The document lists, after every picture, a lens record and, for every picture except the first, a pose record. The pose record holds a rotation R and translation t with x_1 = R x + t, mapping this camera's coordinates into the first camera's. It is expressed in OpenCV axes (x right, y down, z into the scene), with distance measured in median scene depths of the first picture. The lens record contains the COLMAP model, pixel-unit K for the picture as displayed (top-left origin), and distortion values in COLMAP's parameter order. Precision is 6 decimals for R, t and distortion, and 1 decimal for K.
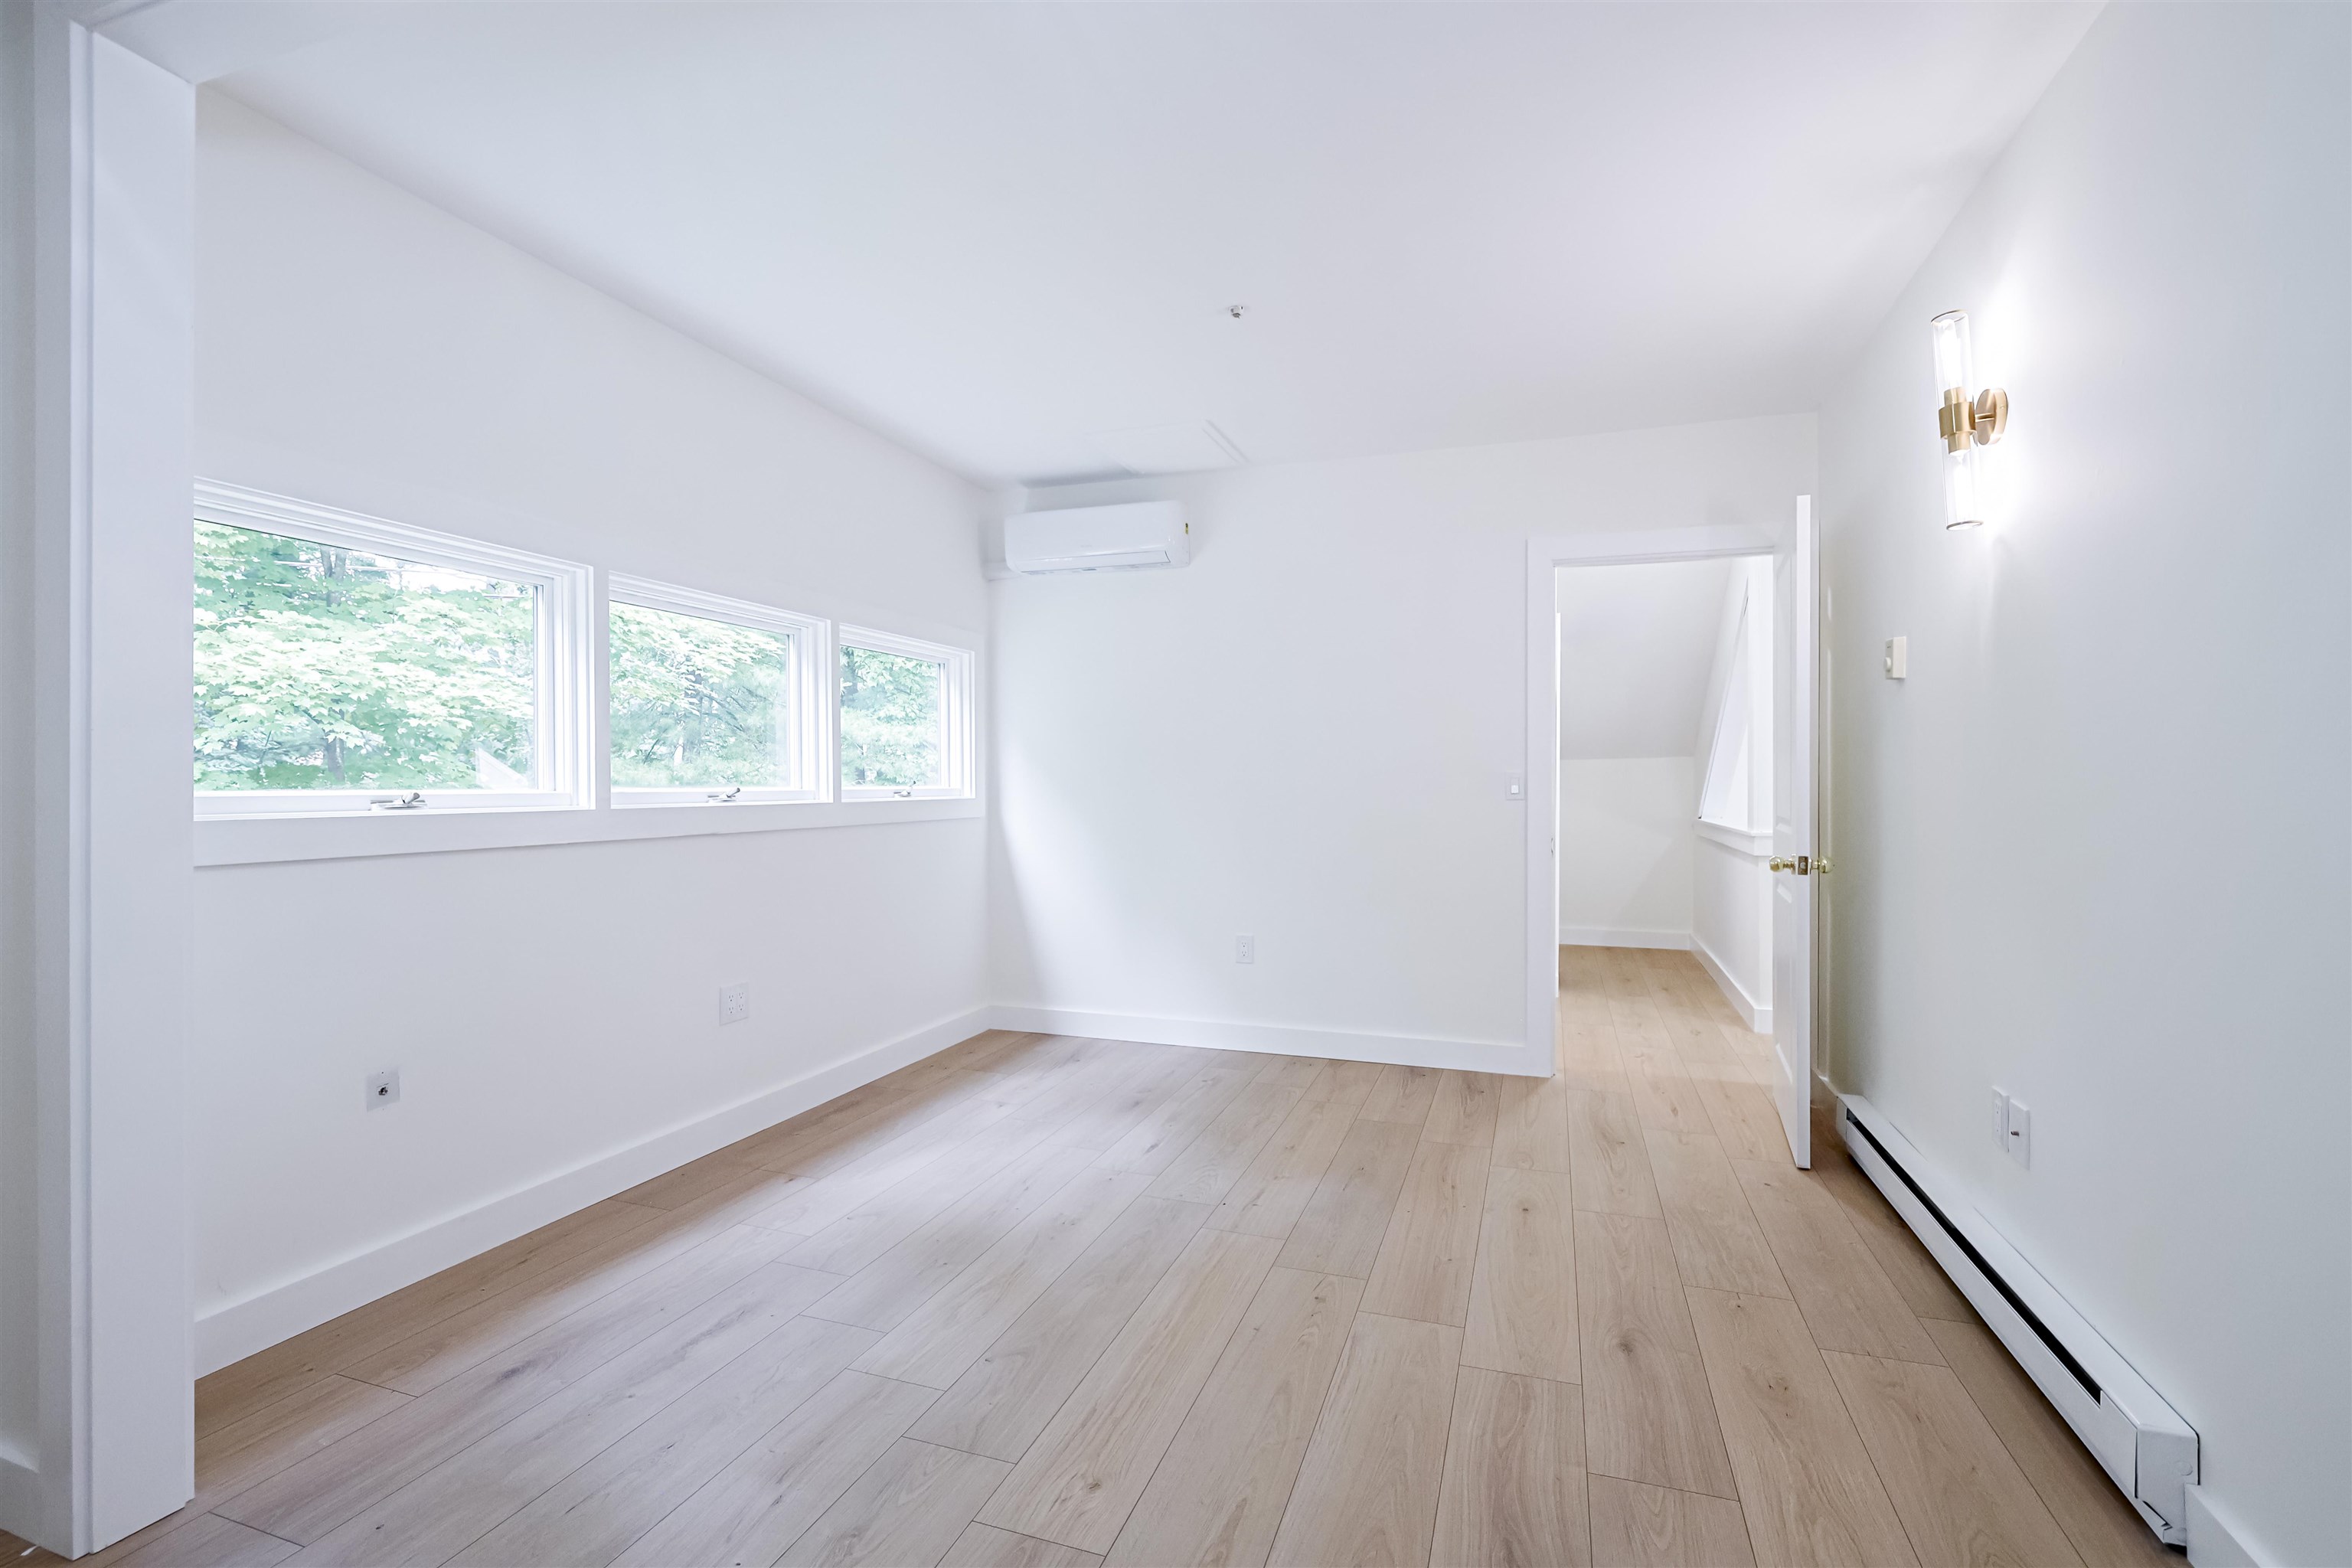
lens RADIAL K [[1051.4, 0, 1185.8], [0, 1051.4, 790.4], [0, 0, 1]] dist [0.002107, -0.002137]
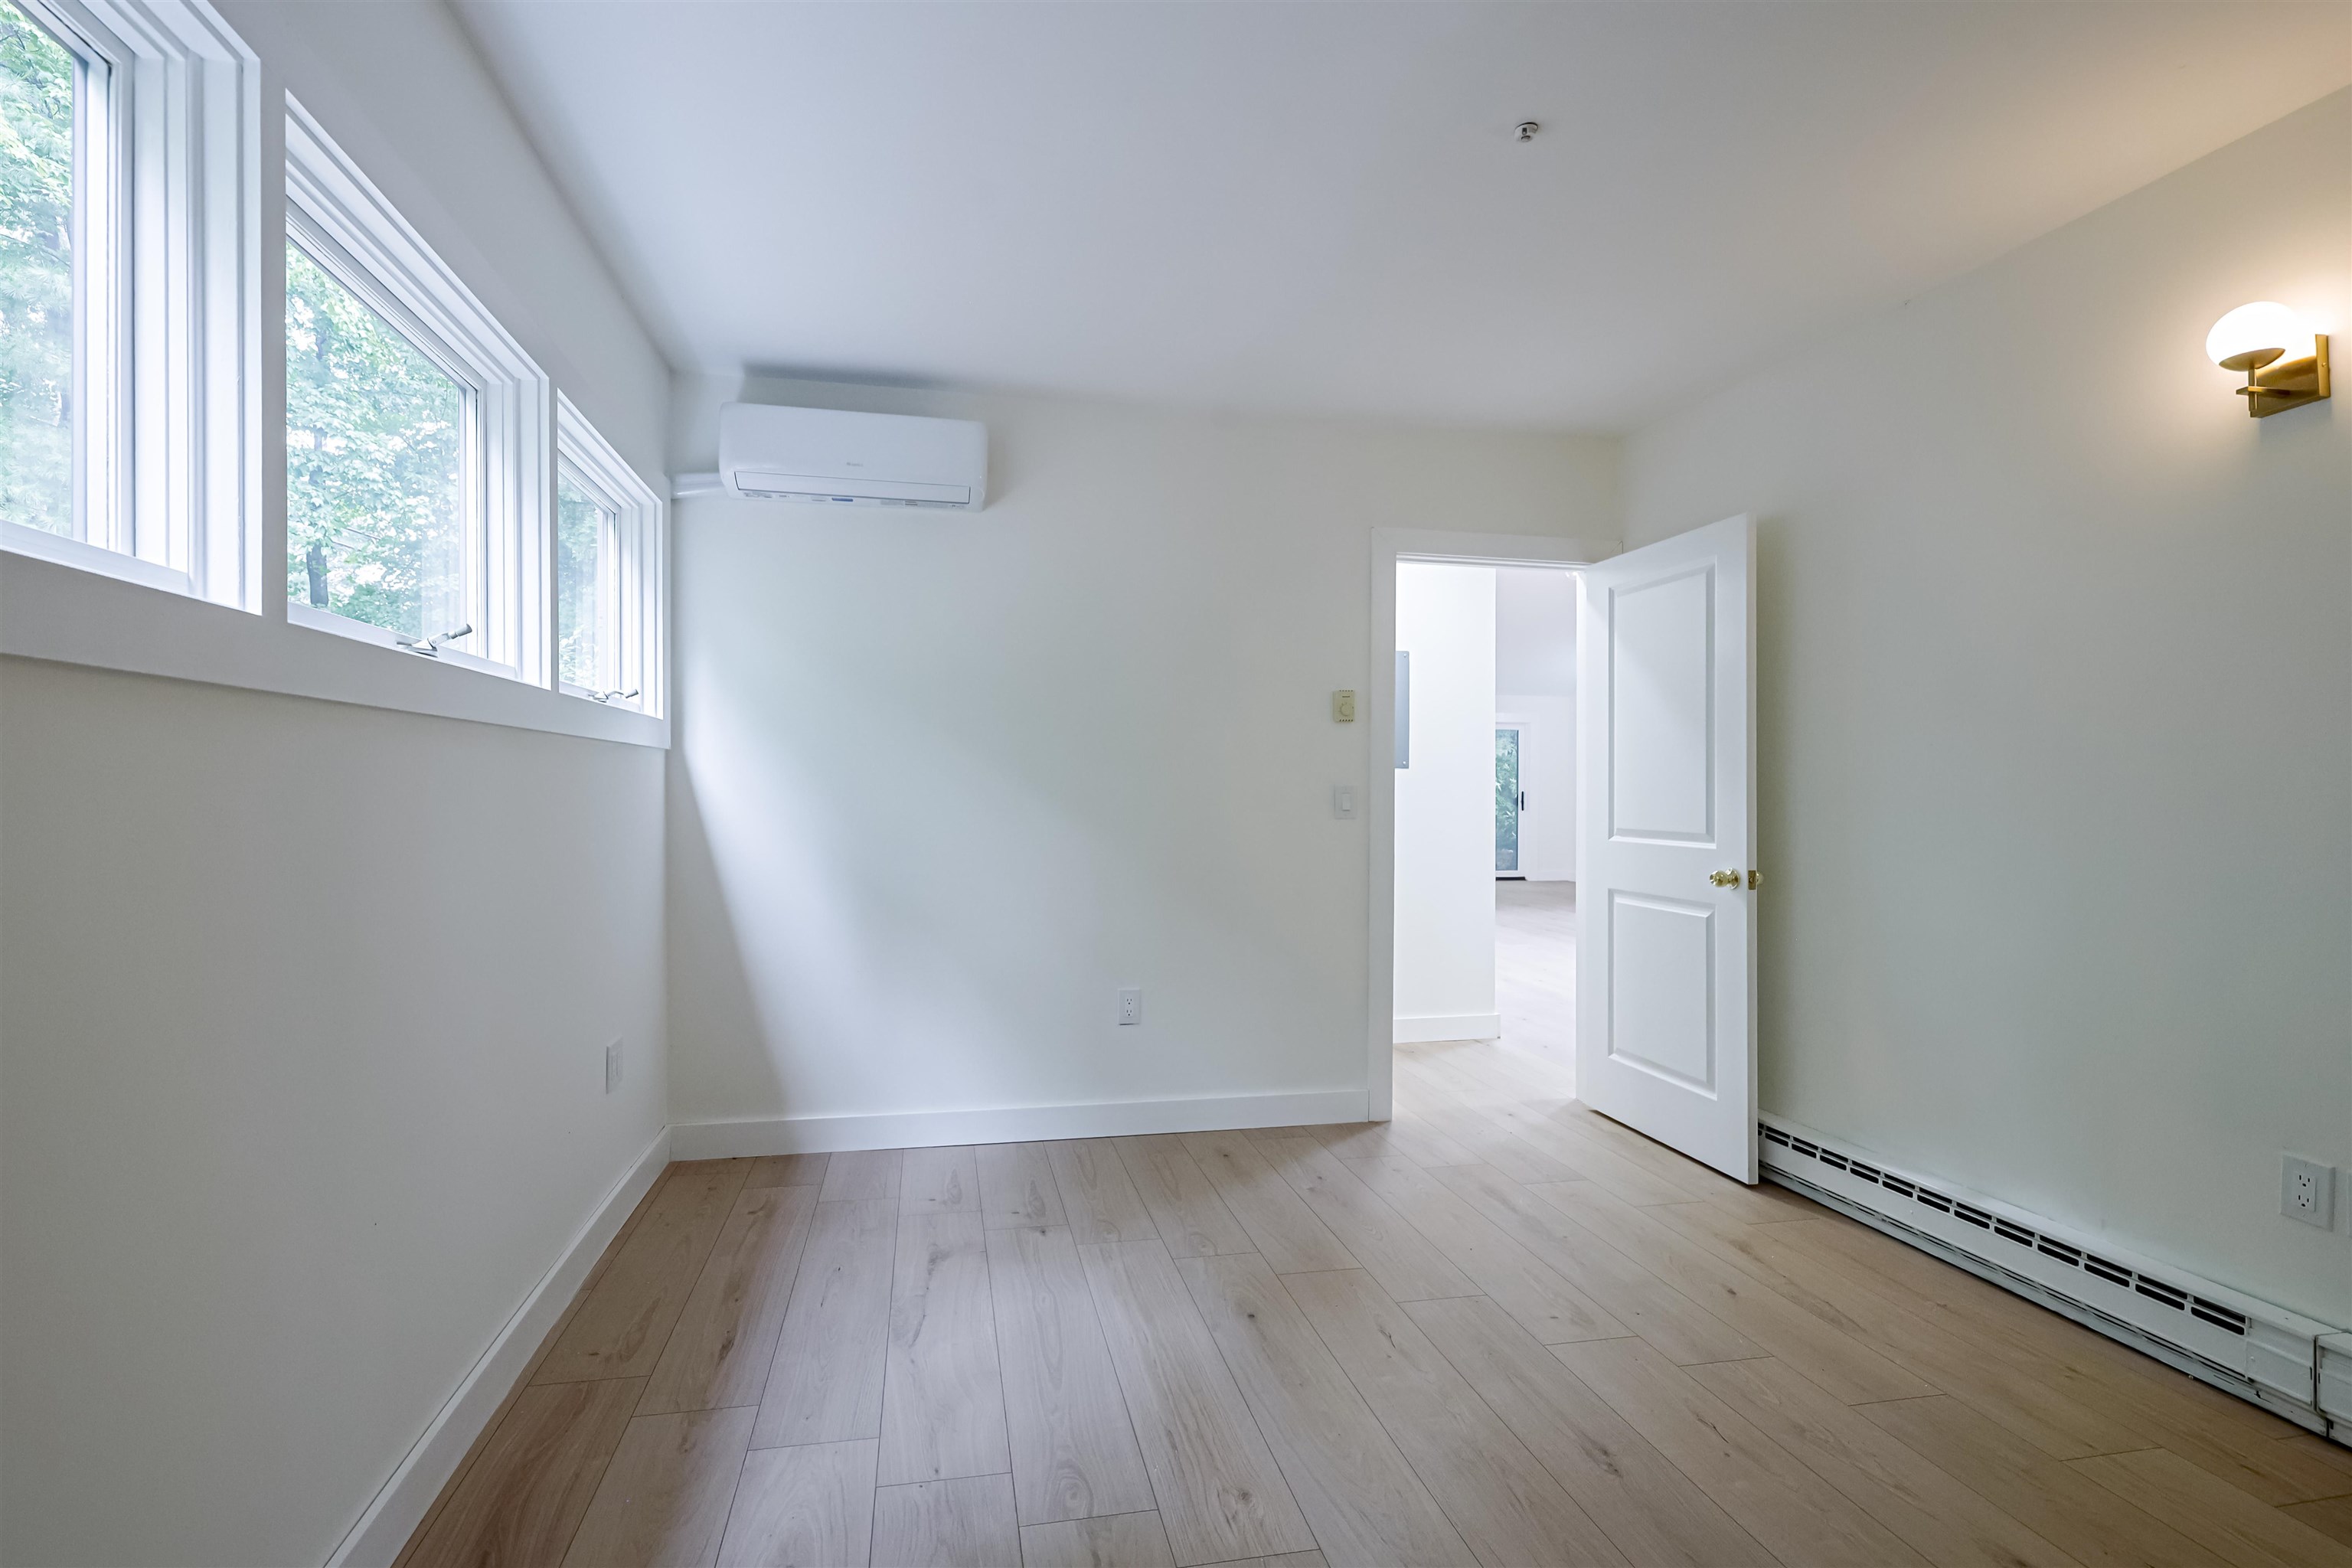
lens RADIAL K [[1051.4, 0, 1125.8], [0, 1051.4, 780.6], [0, 0, 1]] dist [0.002107, -0.002137]
pose [[0.871184, 0.000222, 0.490957, -0.503983], [0.004750, 0.999949, -0.008879, -0.020049], [-0.490934, 0.010067, 0.871138, 0.520650]]
